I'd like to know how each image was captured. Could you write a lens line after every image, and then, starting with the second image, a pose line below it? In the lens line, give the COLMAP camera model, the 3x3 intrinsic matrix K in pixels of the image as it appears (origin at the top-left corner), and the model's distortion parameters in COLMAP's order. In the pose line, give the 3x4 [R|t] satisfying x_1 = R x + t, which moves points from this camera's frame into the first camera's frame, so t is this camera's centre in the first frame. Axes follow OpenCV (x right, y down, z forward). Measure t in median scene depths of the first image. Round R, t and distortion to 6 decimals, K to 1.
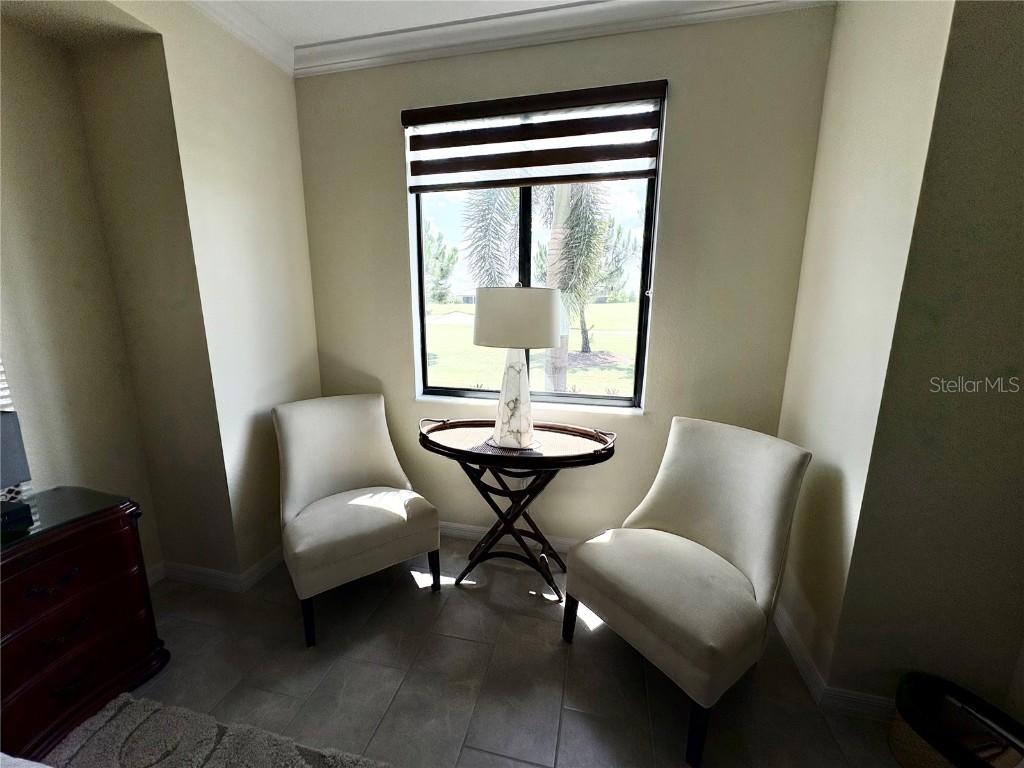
lens RADIAL K [[407.5, 0, 507.7], [0, 407.5, 383.3], [0, 0, 1]] dist [0.000046, 0.000658]
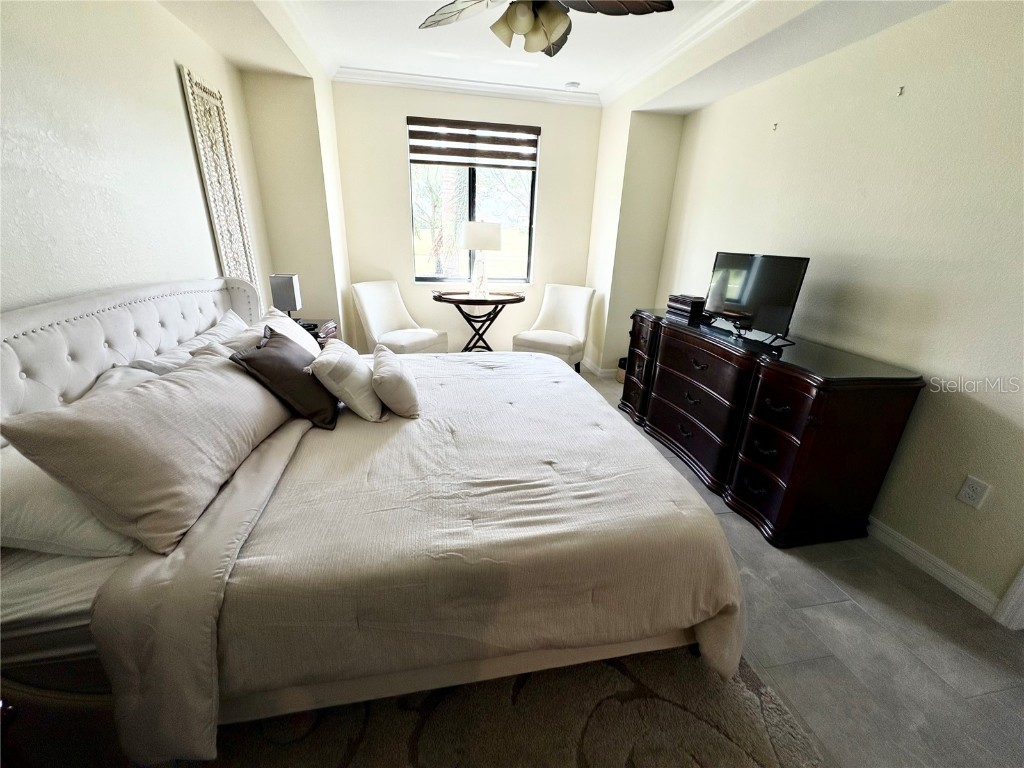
lens RADIAL K [[407.5, 0, 508.6], [0, 407.5, 384.3], [0, 0, 1]] dist [0.000046, 0.000658]
pose [[0.913398, -0.118399, 0.389469, -0.722562], [0.050180, 0.982219, 0.180910, 0.203841], [-0.403963, -0.145699, 0.903098, -1.033841]]
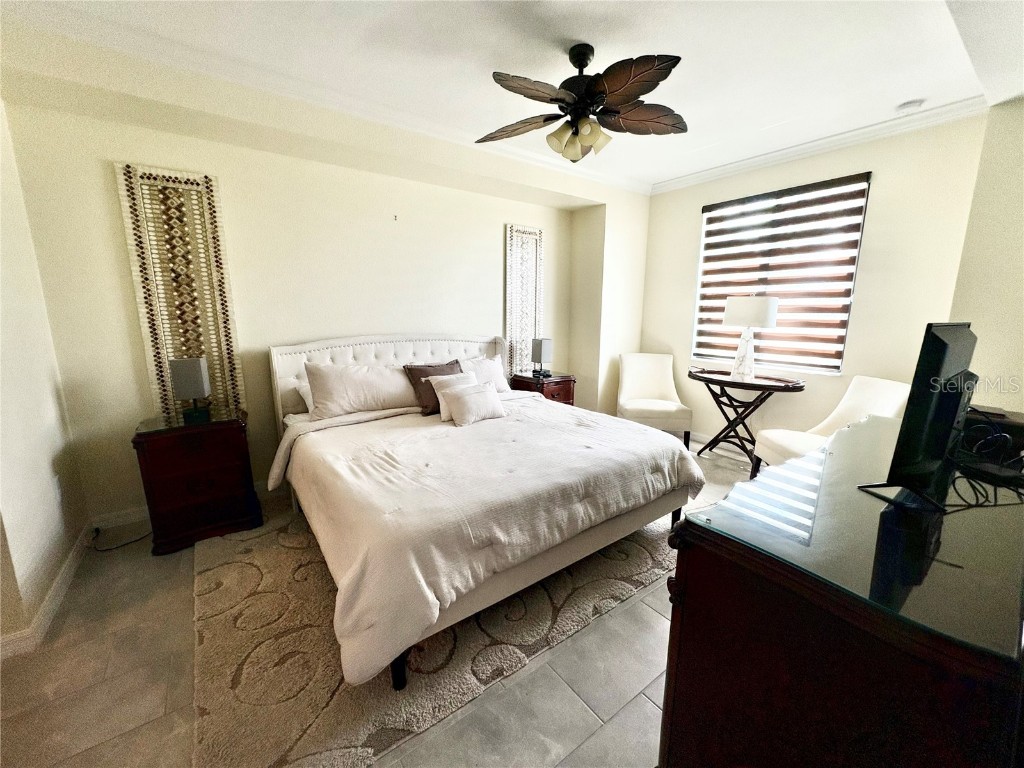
lens RADIAL K [[407.5, 0, 513.5], [0, 407.5, 383.1], [0, 0, 1]] dist [0.000046, 0.000658]
pose [[0.763860, 0.113793, -0.635271, 0.395431], [-0.127275, 0.991563, 0.024576, 0.237131], [0.632708, 0.062081, 0.771898, -1.051050]]
